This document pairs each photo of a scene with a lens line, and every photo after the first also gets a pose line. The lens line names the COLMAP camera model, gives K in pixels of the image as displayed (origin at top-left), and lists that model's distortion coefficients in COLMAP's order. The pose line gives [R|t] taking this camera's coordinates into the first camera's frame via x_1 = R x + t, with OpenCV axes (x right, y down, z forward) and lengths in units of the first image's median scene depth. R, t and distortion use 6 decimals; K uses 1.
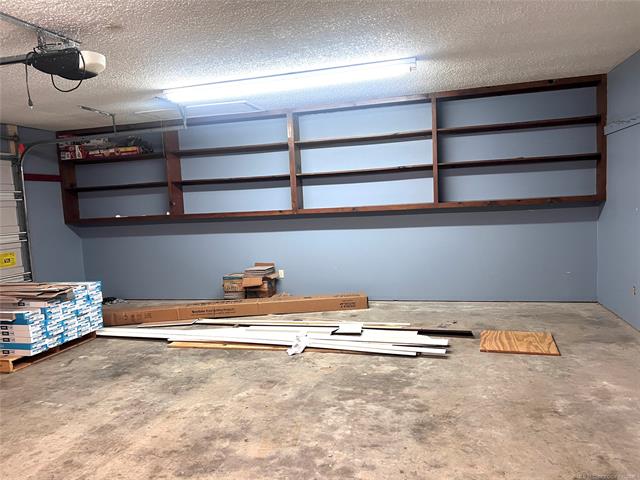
lens RADIAL K [[487.8, 0, 318.8], [0, 487.8, 238.9], [0, 0, 1]] dist [0.053597, -0.054080]
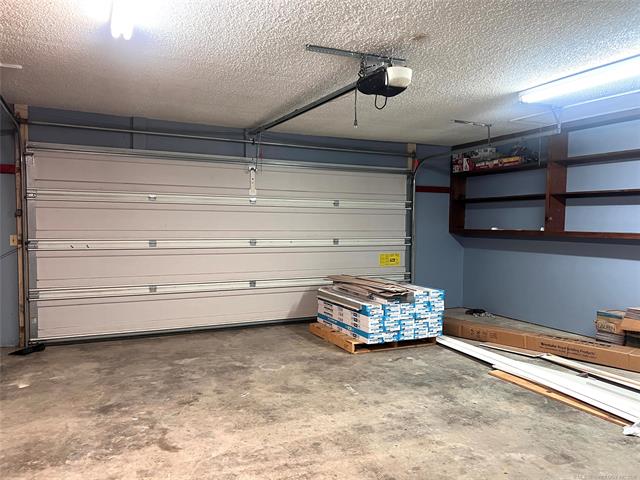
lens RADIAL K [[487.8, 0, 319.2], [0, 487.8, 241.3], [0, 0, 1]] dist [0.053597, -0.054080]
pose [[0.634495, 0.087235, -0.767989, 0.180318], [-0.103141, 0.994280, 0.027726, -0.018182], [0.766014, 0.061619, 0.639863, 0.163184]]
